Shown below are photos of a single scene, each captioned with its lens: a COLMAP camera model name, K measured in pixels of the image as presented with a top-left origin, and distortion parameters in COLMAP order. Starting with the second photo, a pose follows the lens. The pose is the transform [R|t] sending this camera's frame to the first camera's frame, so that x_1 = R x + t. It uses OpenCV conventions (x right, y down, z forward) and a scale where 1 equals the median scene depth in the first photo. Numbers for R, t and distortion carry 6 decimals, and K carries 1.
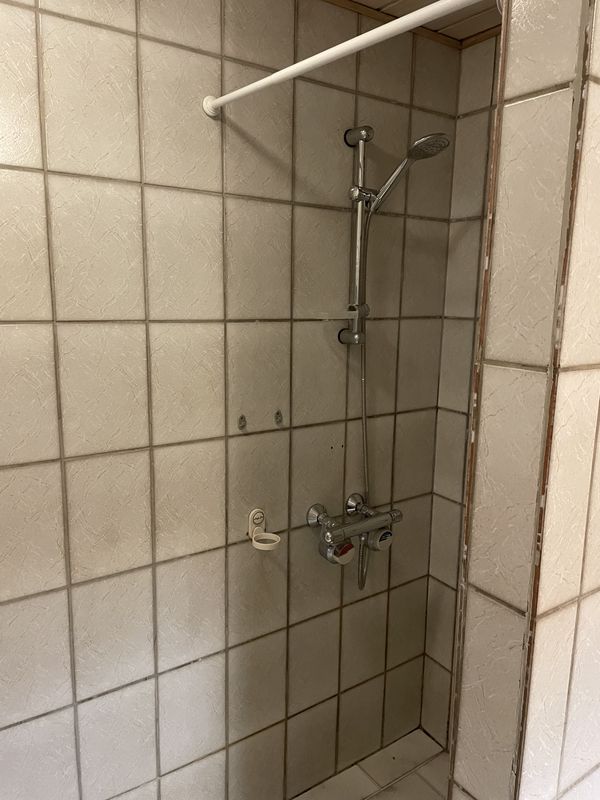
lens RADIAL K [[603.0, 0, 315.5], [0, 603.0, 388.7], [0, 0, 1]] dist [0.080974, -0.107904]
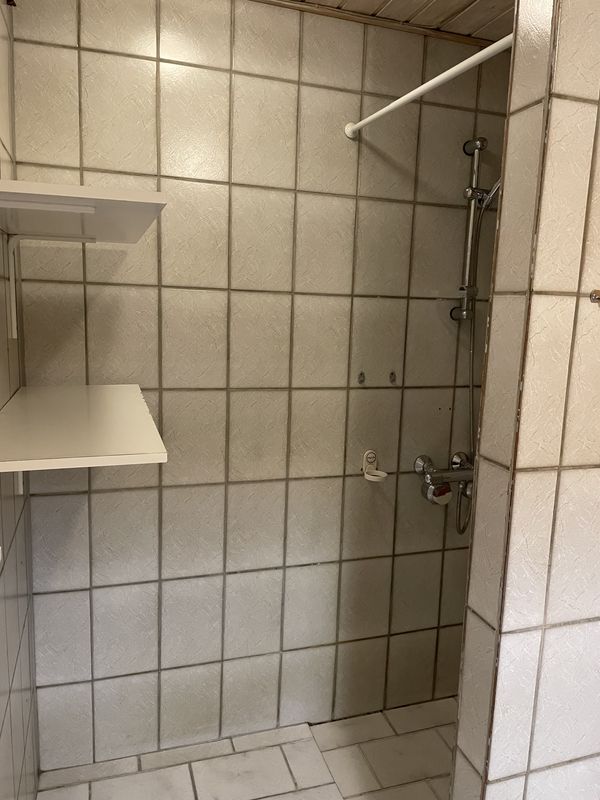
lens RADIAL K [[603.0, 0, 306.0], [0, 603.0, 381.0], [0, 0, 1]] dist [0.080974, -0.107904]
pose [[0.954849, 0.053937, -0.292154, 0.148476], [-0.066026, 0.997315, -0.031670, 0.122096], [0.289661, 0.049530, 0.955847, -0.252636]]
